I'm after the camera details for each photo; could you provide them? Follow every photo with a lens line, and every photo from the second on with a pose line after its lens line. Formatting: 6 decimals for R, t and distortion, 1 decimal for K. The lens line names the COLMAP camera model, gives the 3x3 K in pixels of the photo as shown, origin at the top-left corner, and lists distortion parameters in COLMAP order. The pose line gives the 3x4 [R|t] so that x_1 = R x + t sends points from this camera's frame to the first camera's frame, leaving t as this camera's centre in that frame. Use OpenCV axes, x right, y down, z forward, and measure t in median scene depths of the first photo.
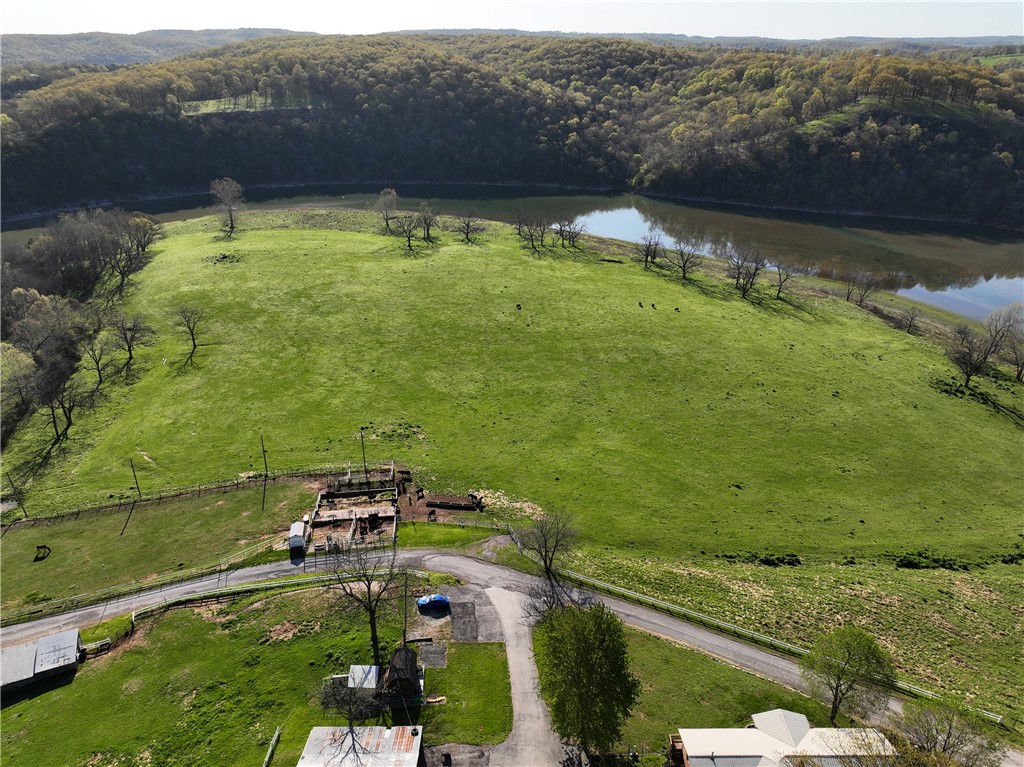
lens RADIAL K [[718.7, 0, 511.8], [0, 718.7, 383.3], [0, 0, 1]] dist [-0.000798, 0.014528]
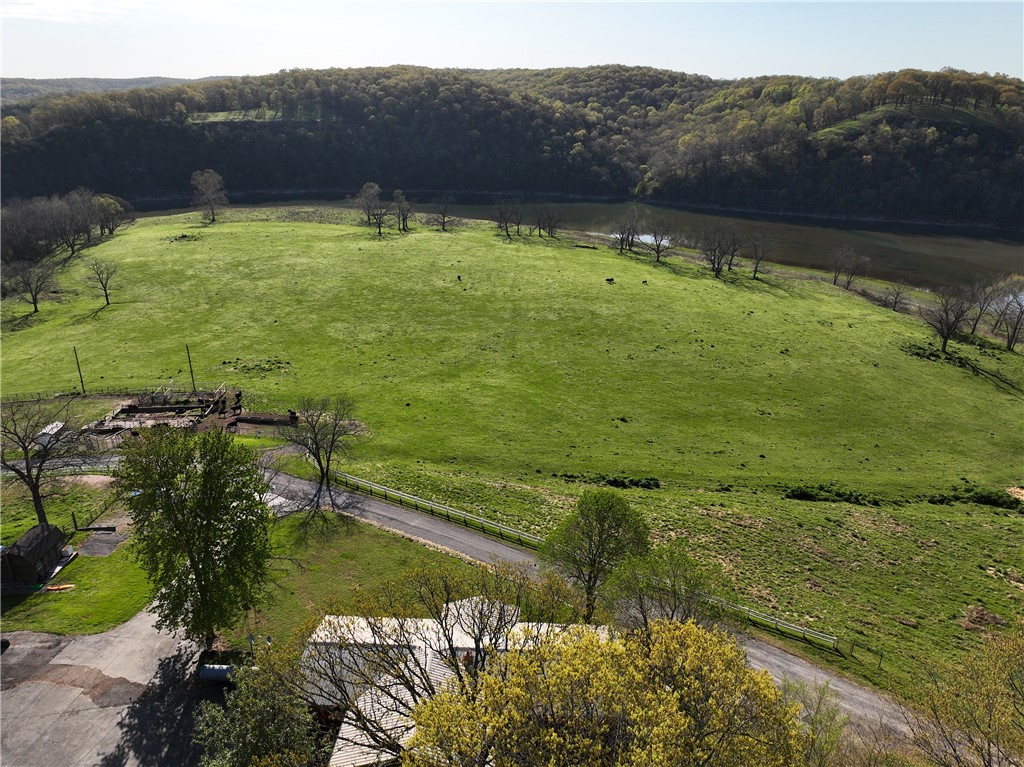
lens RADIAL K [[718.7, 0, 511.3], [0, 718.7, 383.9], [0, 0, 1]] dist [-0.000798, 0.014528]
pose [[0.998242, 0.024644, -0.053912, 0.094798], [-0.027719, 0.997986, -0.057059, 0.063363], [0.052397, 0.058453, 0.996914, 0.066789]]
